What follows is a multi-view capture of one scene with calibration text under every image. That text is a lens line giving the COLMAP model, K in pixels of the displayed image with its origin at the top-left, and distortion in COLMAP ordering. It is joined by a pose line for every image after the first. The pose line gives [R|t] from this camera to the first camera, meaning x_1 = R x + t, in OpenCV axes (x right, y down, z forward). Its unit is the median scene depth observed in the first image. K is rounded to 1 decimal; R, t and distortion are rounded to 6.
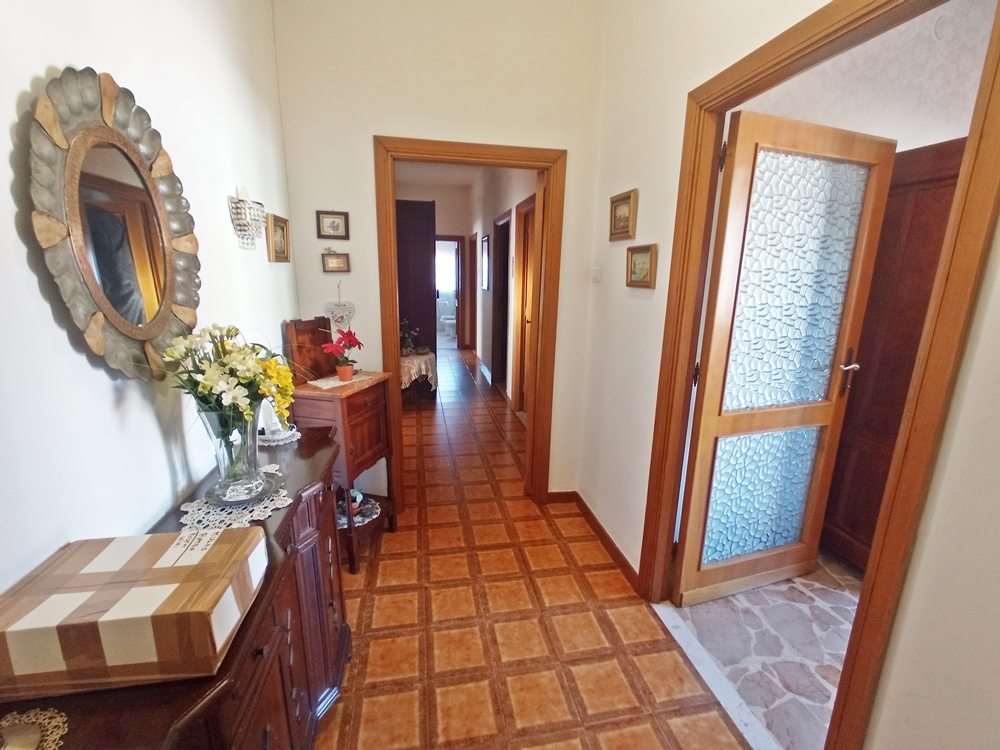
lens RADIAL K [[441.3, 0, 497.6], [0, 441.3, 374.7], [0, 0, 1]] dist [-0.003278, -0.001577]
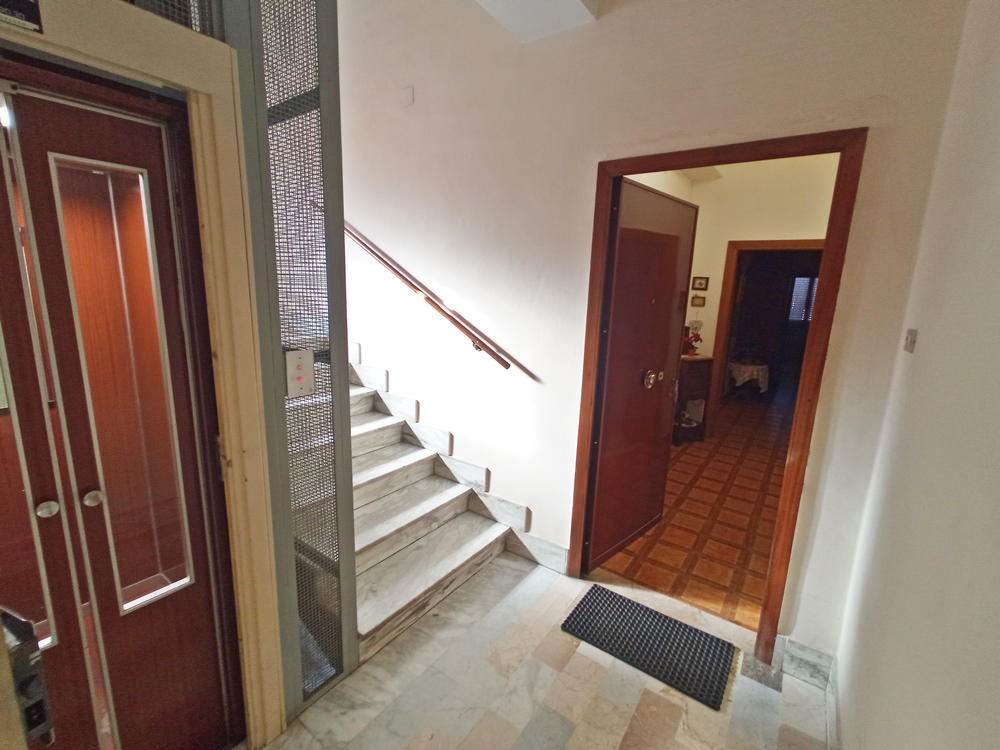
lens RADIAL K [[441.3, 0, 499.6], [0, 441.3, 374.8], [0, 0, 1]] dist [-0.003278, -0.001577]
pose [[0.689811, 0.147283, -0.708850, 0.515940], [-0.190938, 0.981435, 0.018110, 0.228788], [0.698358, 0.122854, 0.705126, -1.083047]]
